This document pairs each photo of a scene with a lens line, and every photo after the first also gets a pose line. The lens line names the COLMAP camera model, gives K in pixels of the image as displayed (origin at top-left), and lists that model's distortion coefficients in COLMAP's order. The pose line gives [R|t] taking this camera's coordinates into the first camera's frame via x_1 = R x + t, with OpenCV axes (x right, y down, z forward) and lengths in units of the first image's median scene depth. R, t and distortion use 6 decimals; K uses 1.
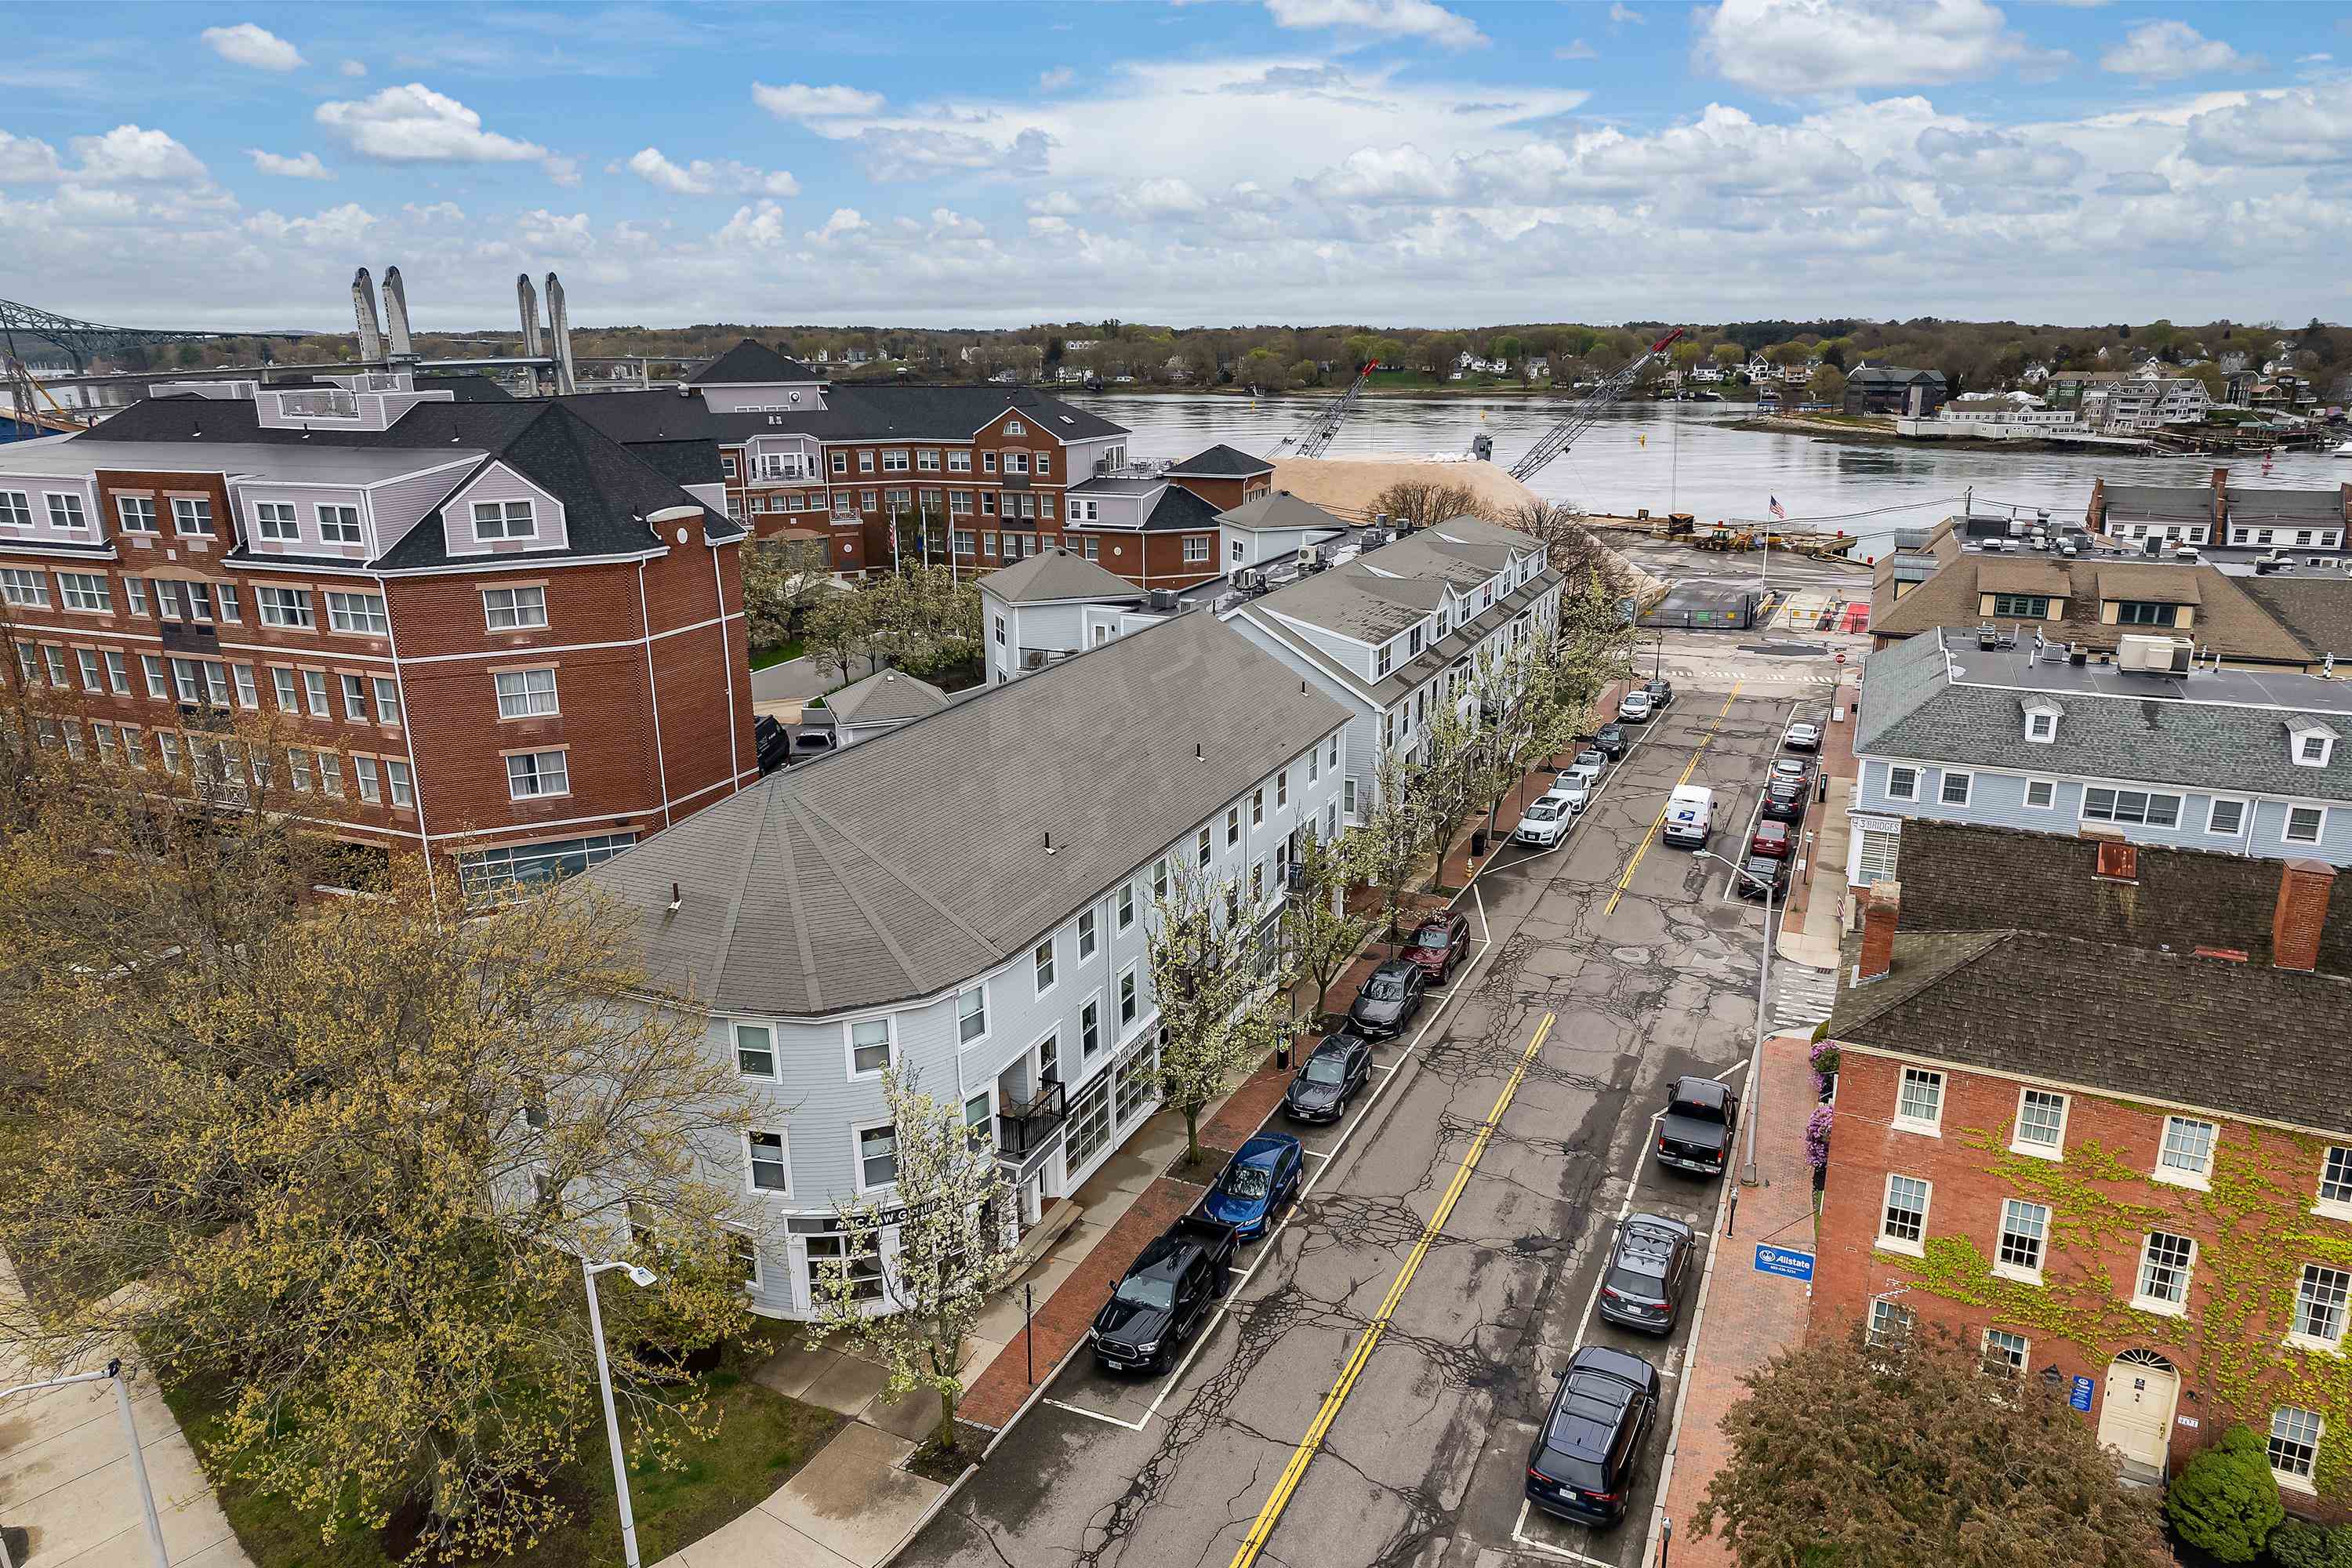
lens RADIAL K [[1509.1, 0, 1195.2], [0, 1509.1, 760.5], [0, 0, 1]] dist [-0.029722, 0.048036]
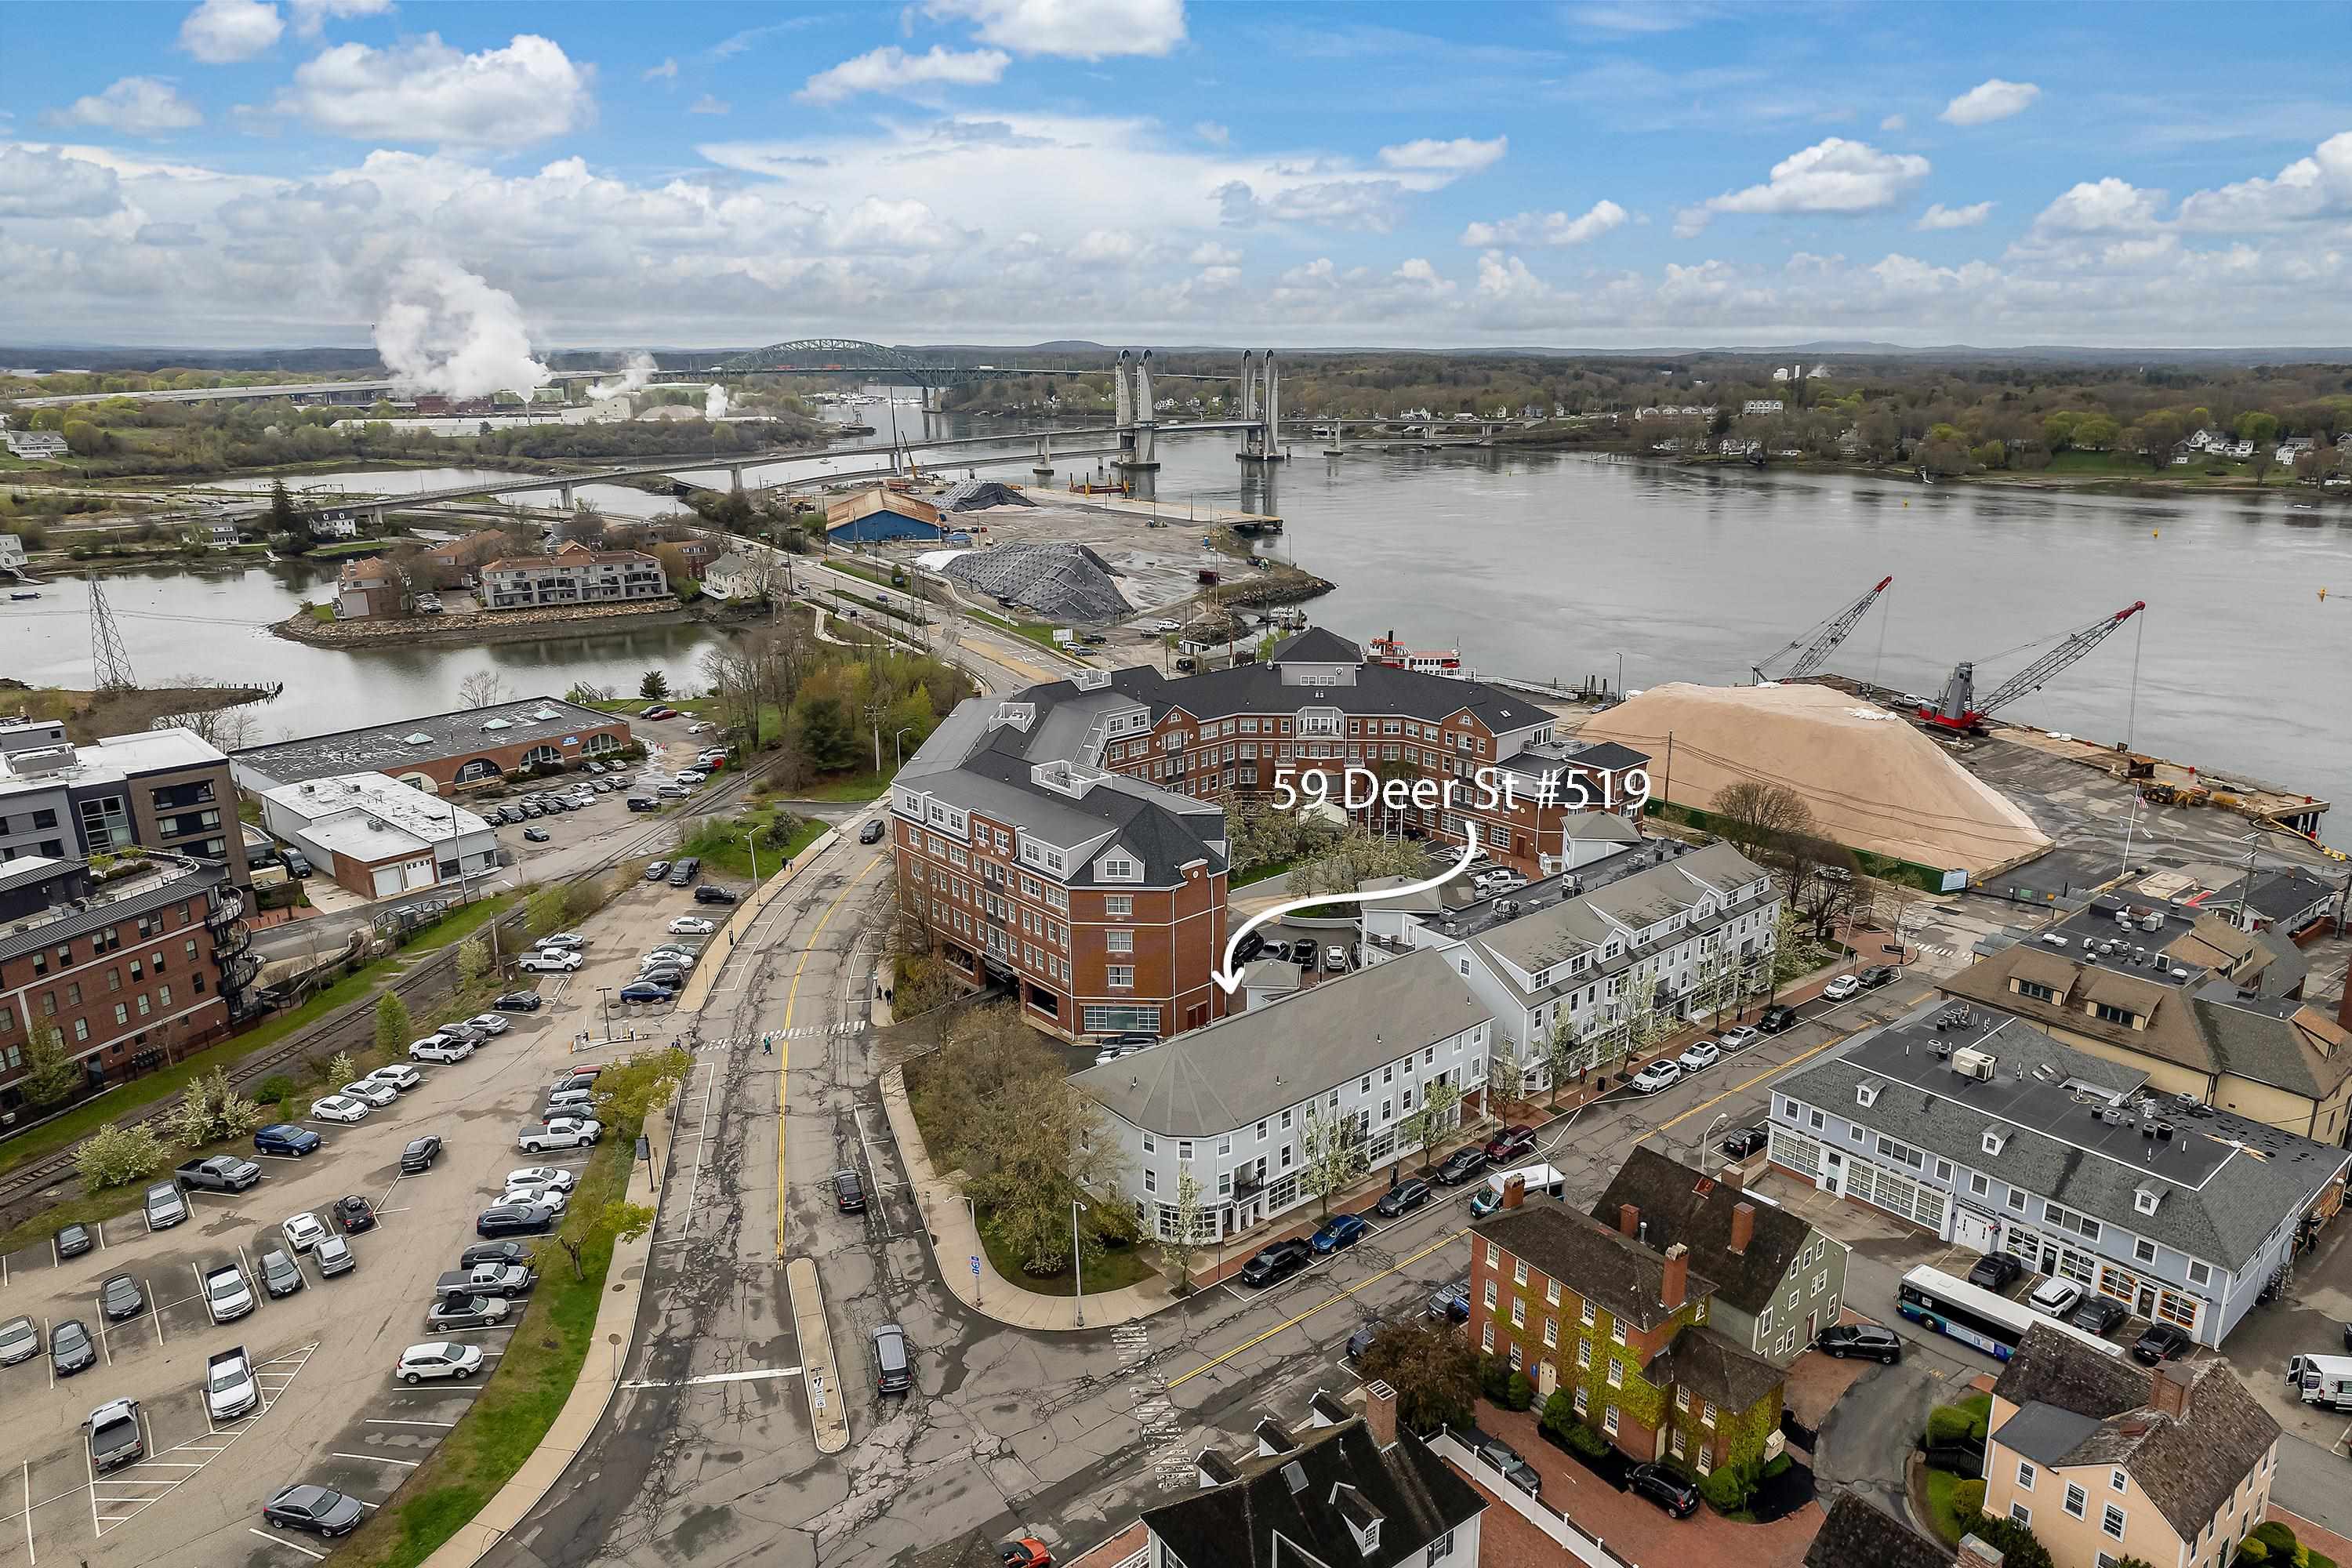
lens RADIAL K [[1509.1, 0, 1216.8], [0, 1509.1, 758.0], [0, 0, 1]] dist [-0.029722, 0.048036]
pose [[0.907401, 0.119633, -0.402878, 0.556253], [-0.122904, 0.992258, 0.017830, -0.374580], [0.401892, 0.033337, 0.915080, -1.000526]]
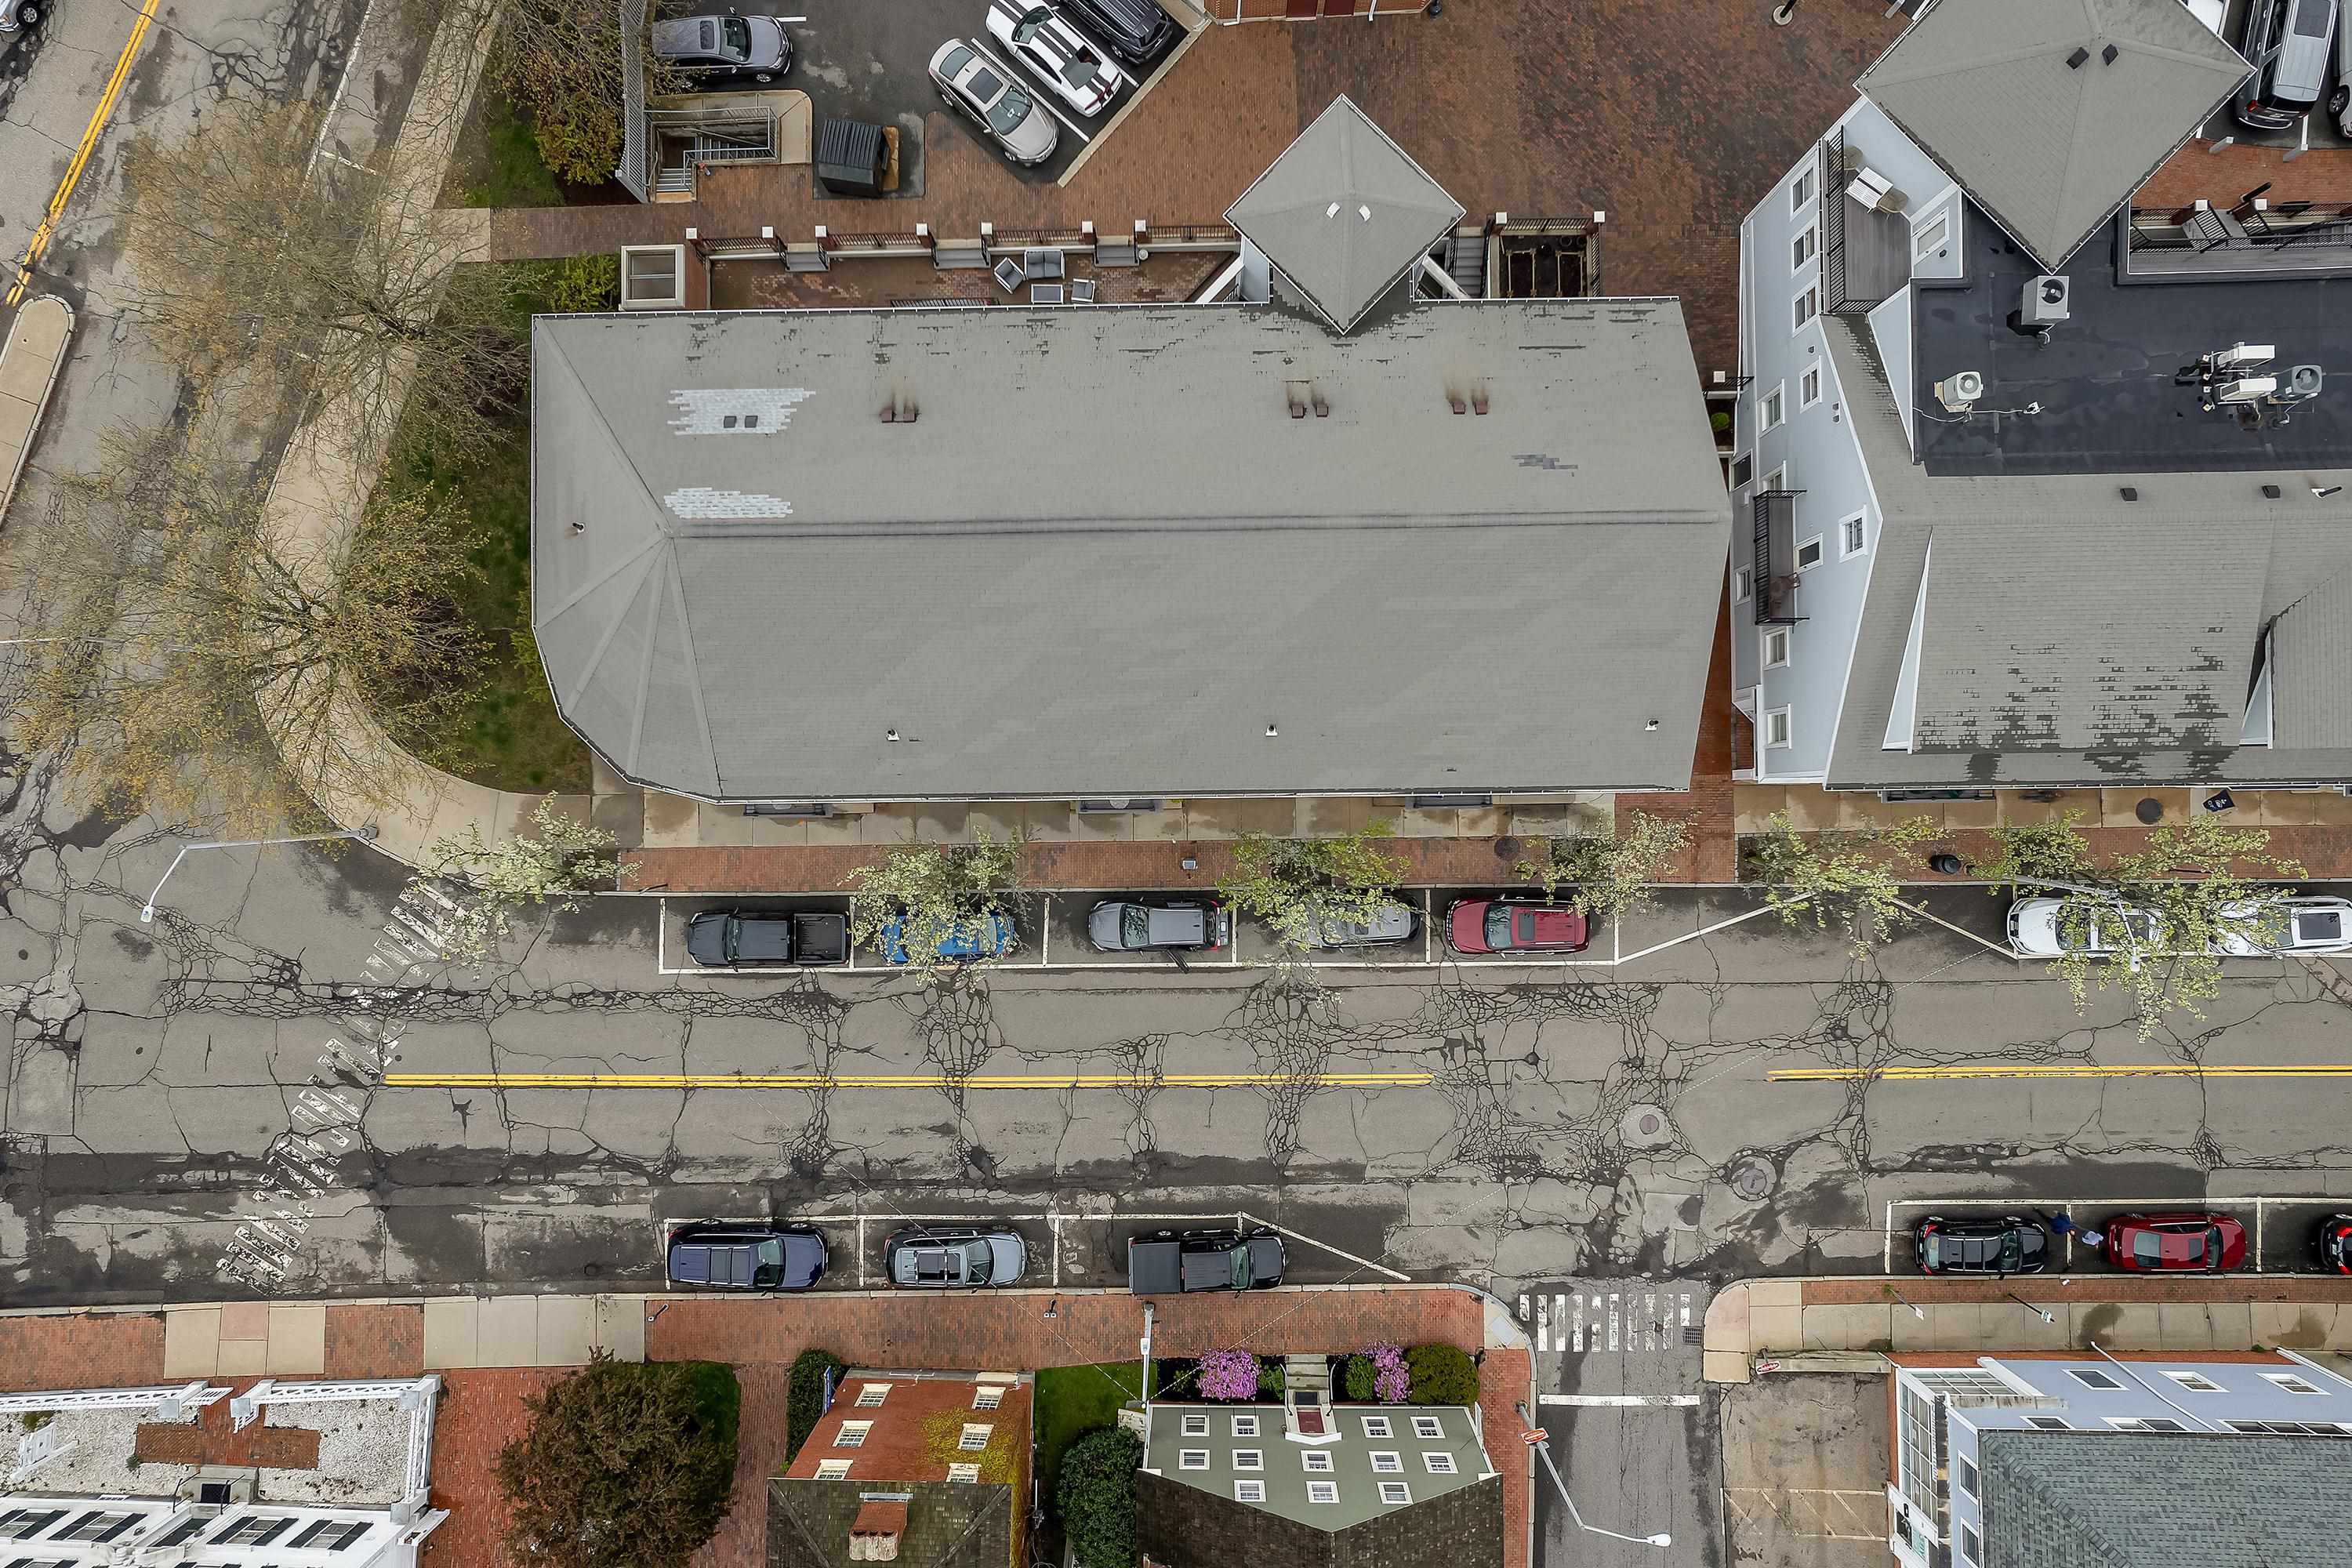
lens RADIAL K [[1509.1, 0, 1185.4], [0, 1509.1, 785.8], [0, 0, 1]] dist [-0.029722, 0.048036]
pose [[0.419144, 0.907760, -0.017020, 0.022959], [-0.241662, 0.129614, 0.961665, -0.676035], [0.875167, -0.398963, 0.273698, 0.645047]]
